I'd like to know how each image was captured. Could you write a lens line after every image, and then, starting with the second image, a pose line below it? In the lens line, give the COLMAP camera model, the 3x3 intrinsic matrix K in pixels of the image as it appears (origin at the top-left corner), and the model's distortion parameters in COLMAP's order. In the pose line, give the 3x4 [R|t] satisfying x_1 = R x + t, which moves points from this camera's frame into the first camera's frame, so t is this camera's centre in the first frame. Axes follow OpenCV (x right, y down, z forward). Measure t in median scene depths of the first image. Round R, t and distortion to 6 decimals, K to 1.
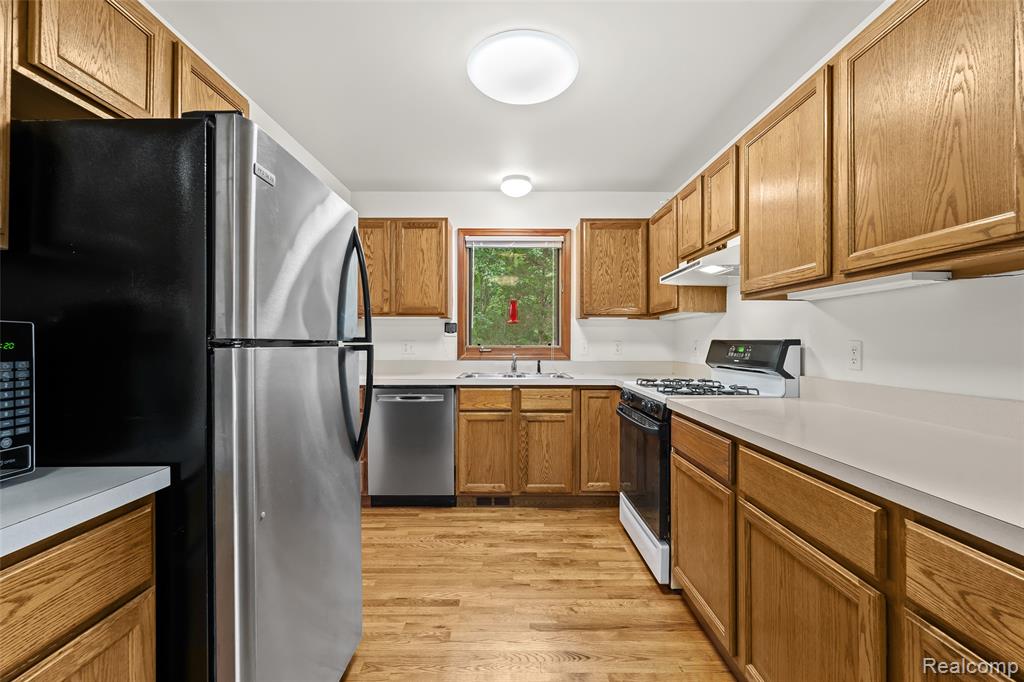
lens RADIAL K [[450.4, 0, 512.0], [0, 450.4, 341.0], [0, 0, 1]] dist [-0.002696, 0.000718]
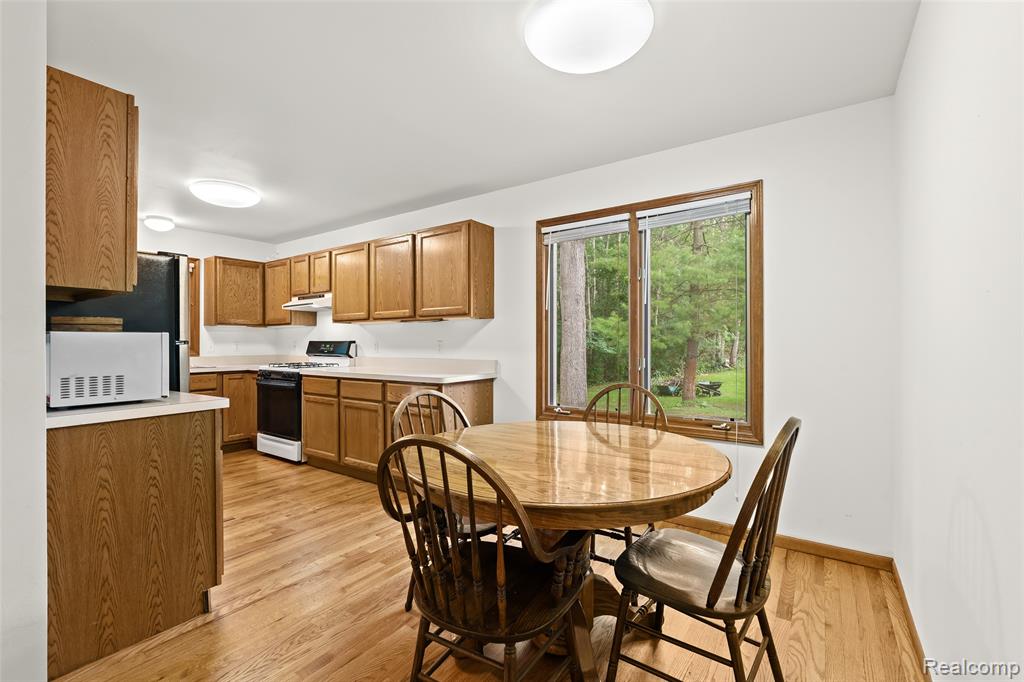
lens RADIAL K [[450.4, 0, 512.0], [0, 450.4, 341.0], [0, 0, 1]] dist [-0.002696, 0.000718]
pose [[0.577069, -0.000310, 0.816695, -0.554357], [0.001647, 0.999998, -0.000785, 0.000190], [-0.816694, 0.001798, 0.577068, -0.699220]]
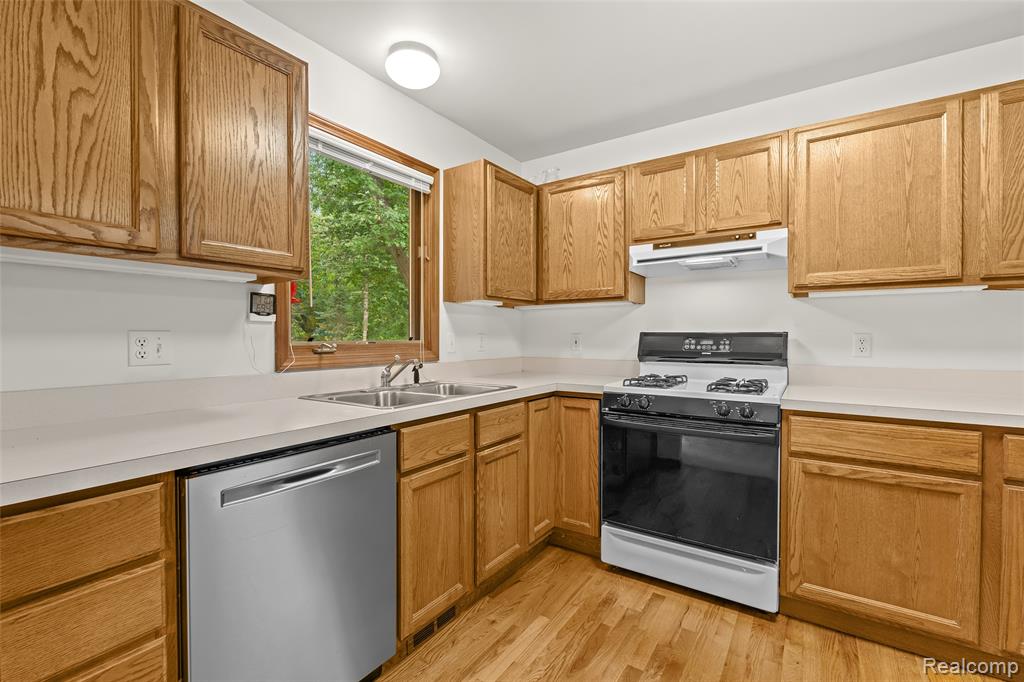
lens RADIAL K [[450.4, 0, 512.0], [0, 450.4, 341.0], [0, 0, 1]] dist [-0.002696, 0.000718]
pose [[0.564149, -0.010949, 0.825600, -0.481169], [-0.000372, 0.999909, 0.013516, 0.003109], [-0.825673, -0.007932, 0.564094, 0.671671]]
